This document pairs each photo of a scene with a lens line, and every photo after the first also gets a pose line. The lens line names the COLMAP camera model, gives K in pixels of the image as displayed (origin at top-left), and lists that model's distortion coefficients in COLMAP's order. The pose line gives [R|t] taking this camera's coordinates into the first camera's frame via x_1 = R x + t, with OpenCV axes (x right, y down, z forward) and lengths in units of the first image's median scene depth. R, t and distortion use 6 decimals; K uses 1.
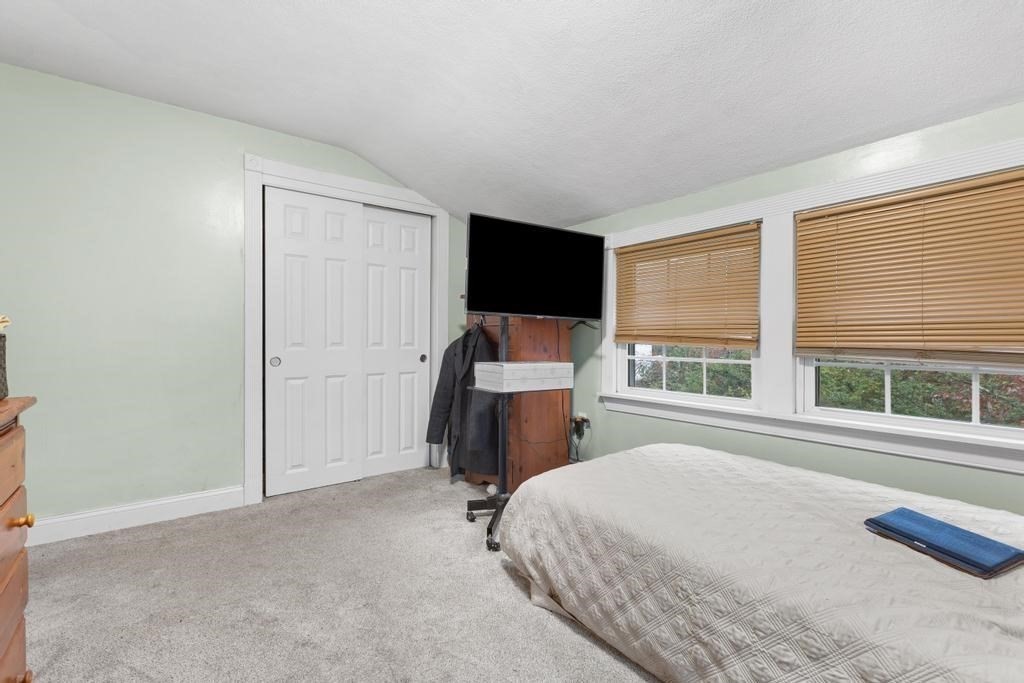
lens RADIAL K [[460.4, 0, 515.3], [0, 460.4, 341.4], [0, 0, 1]] dist [0.001172, 0.000431]
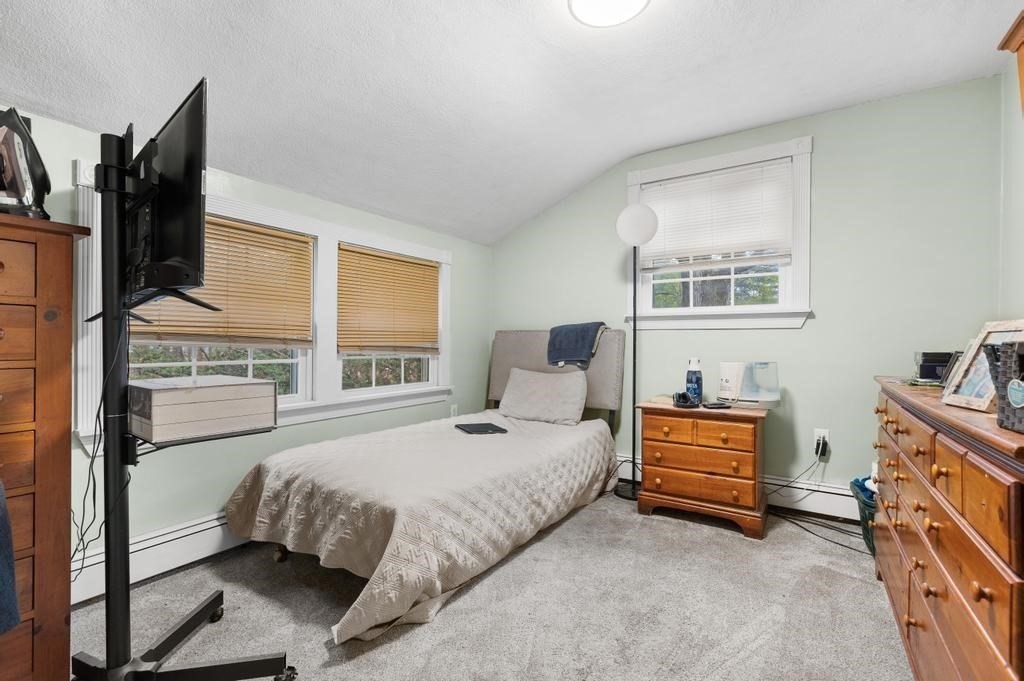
lens RADIAL K [[460.4, 0, 508.3], [0, 460.4, 340.2], [0, 0, 1]] dist [0.001172, 0.000431]
pose [[-0.322367, 0.000669, 0.946614, -0.746540], [-0.001400, 0.999998, -0.001183, -0.002865], [-0.946614, -0.001706, -0.322366, 0.949338]]
